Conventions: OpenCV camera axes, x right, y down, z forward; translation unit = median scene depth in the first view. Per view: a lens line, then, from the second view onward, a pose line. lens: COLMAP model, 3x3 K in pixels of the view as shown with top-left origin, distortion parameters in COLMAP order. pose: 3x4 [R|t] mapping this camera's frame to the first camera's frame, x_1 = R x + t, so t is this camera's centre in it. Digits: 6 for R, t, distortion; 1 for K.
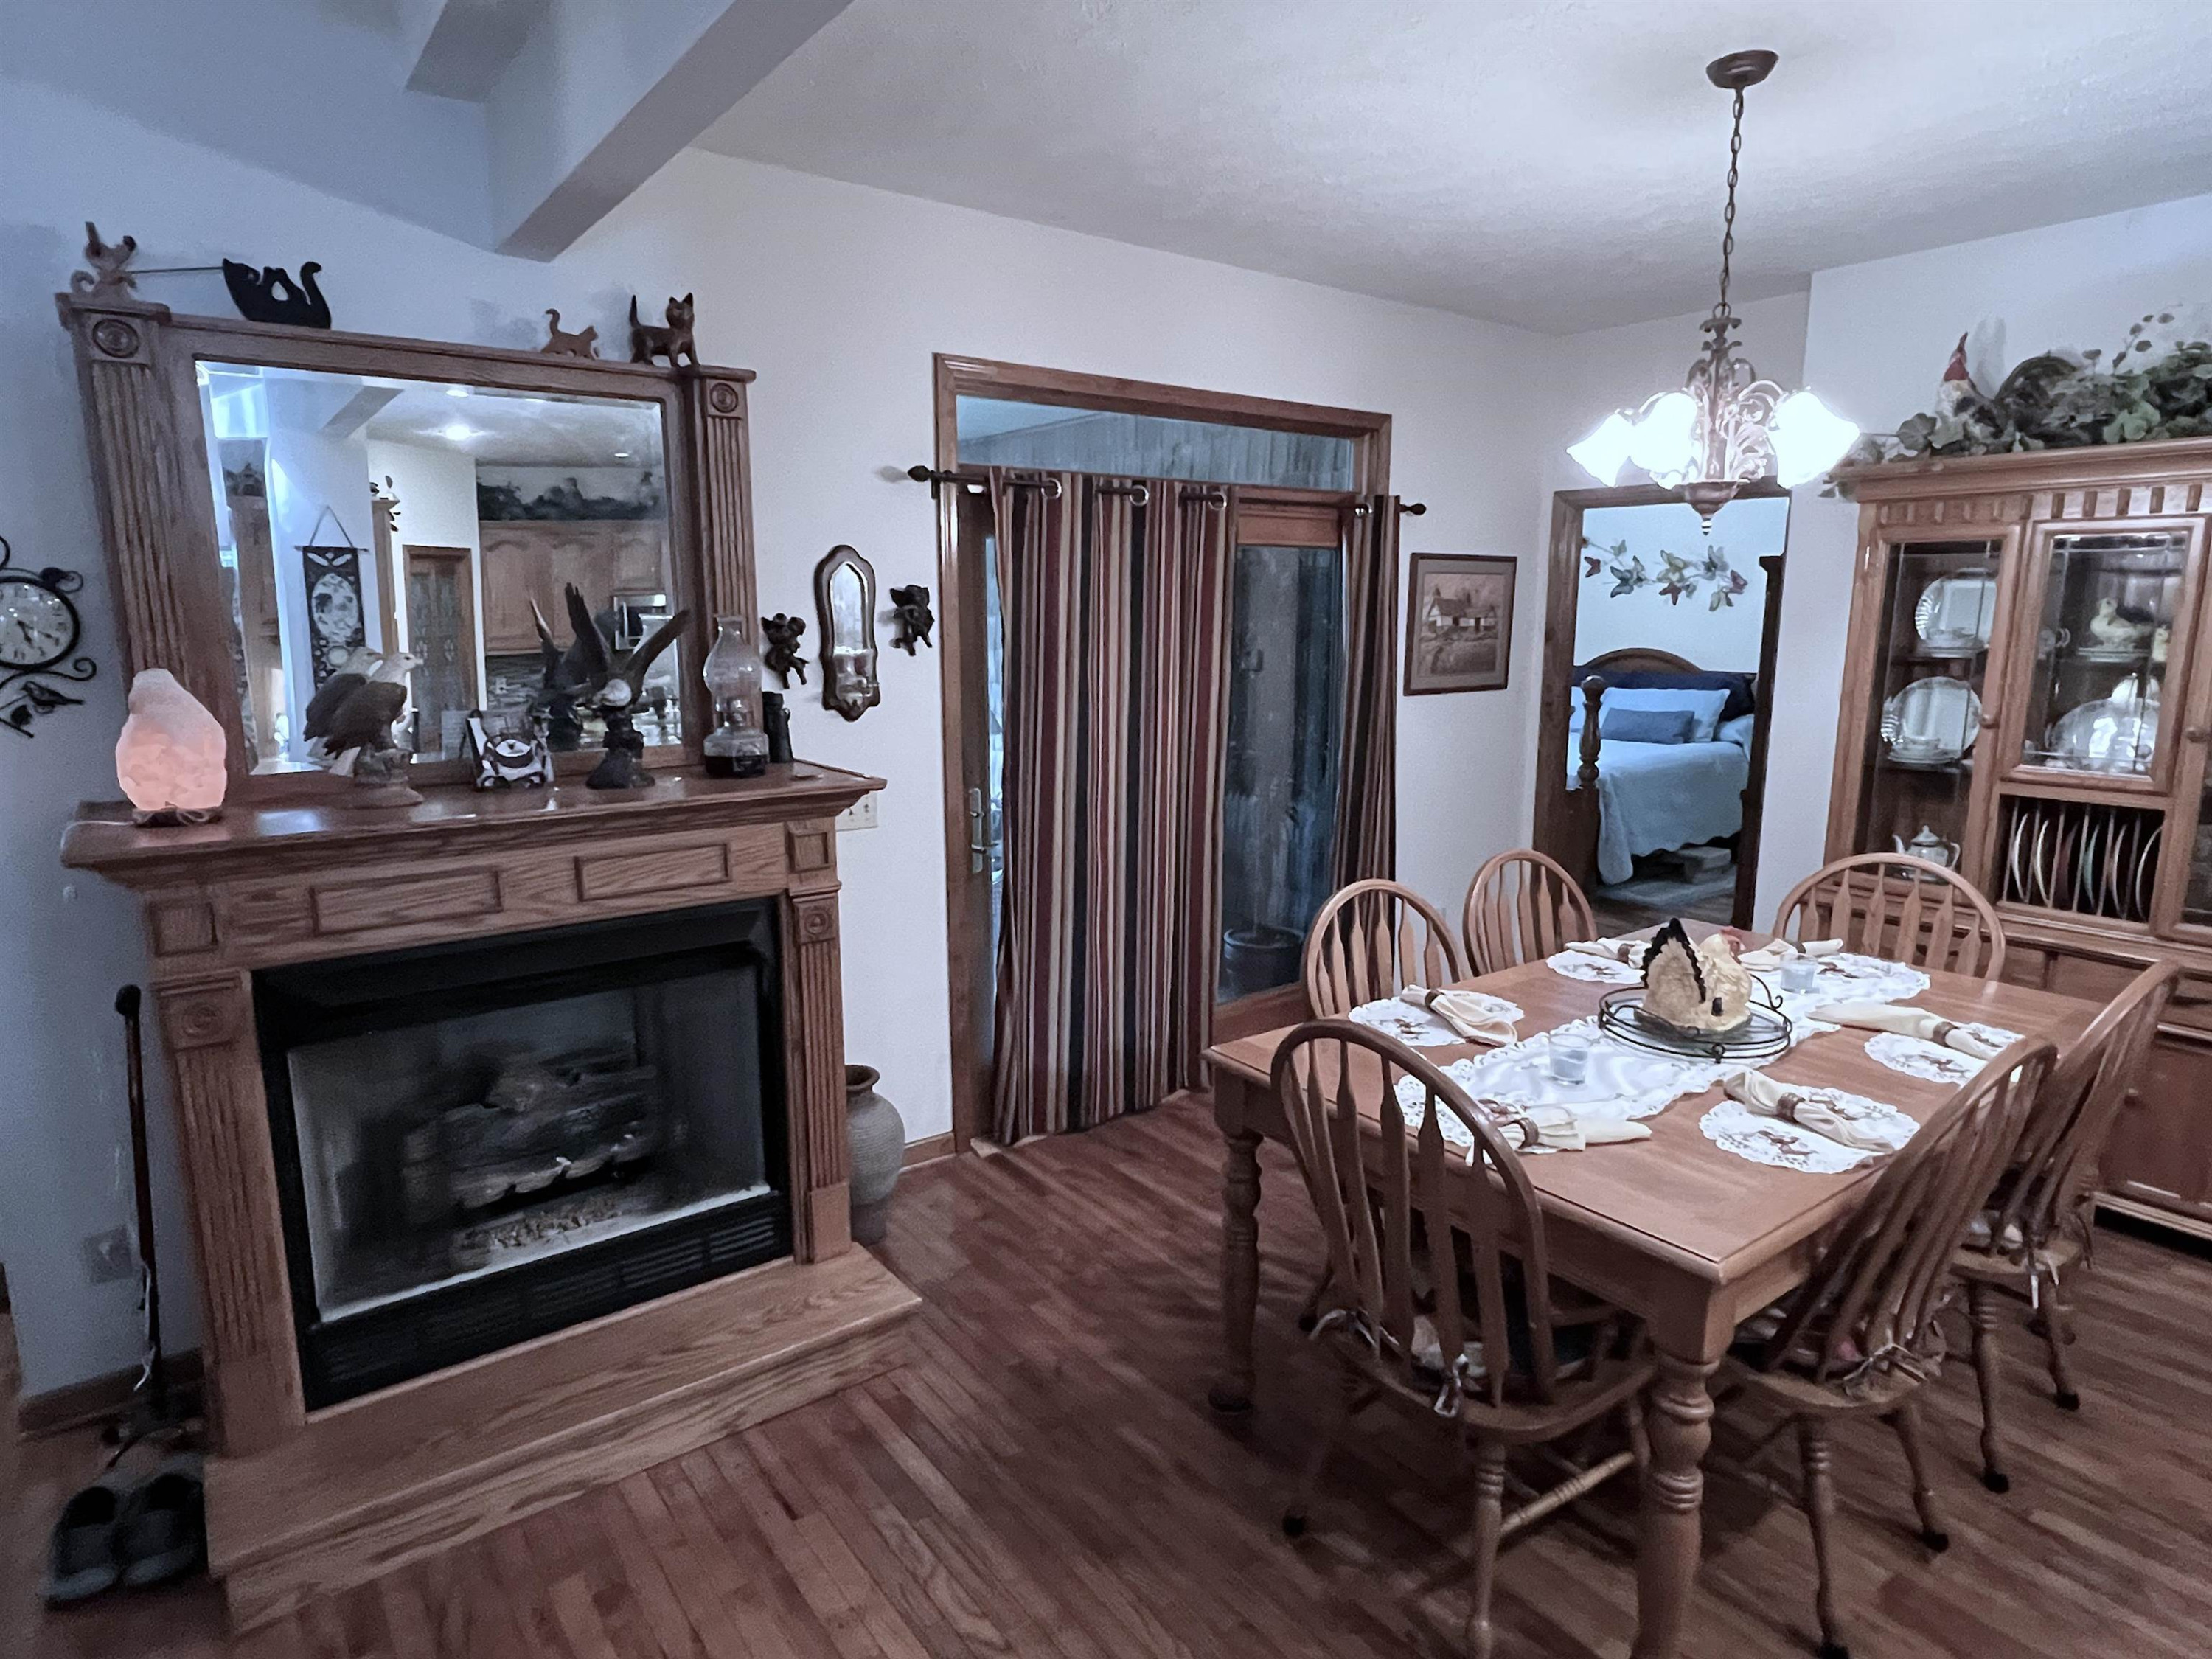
lens RADIAL K [[1272.4, 0, 1106.0], [0, 1272.4, 829.5], [0, 0, 1]] dist [-0.001509, 0.001059]
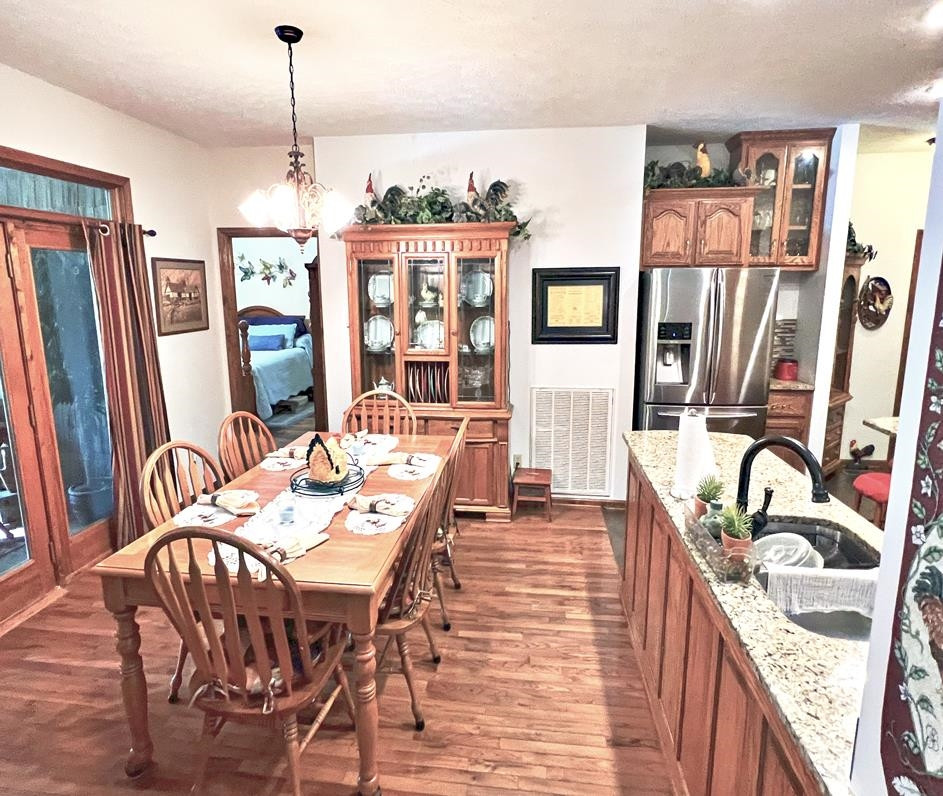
lens RADIAL K [[601.6, 0, 471.5], [0, 601.6, 398.0], [0, 0, 1]] dist [-0.000409, 0.000402]
pose [[0.705982, -0.128539, 0.696467, -0.059591], [0.118217, 0.990983, 0.063063, -0.020404], [-0.698294, 0.037813, 0.714812, 0.083713]]
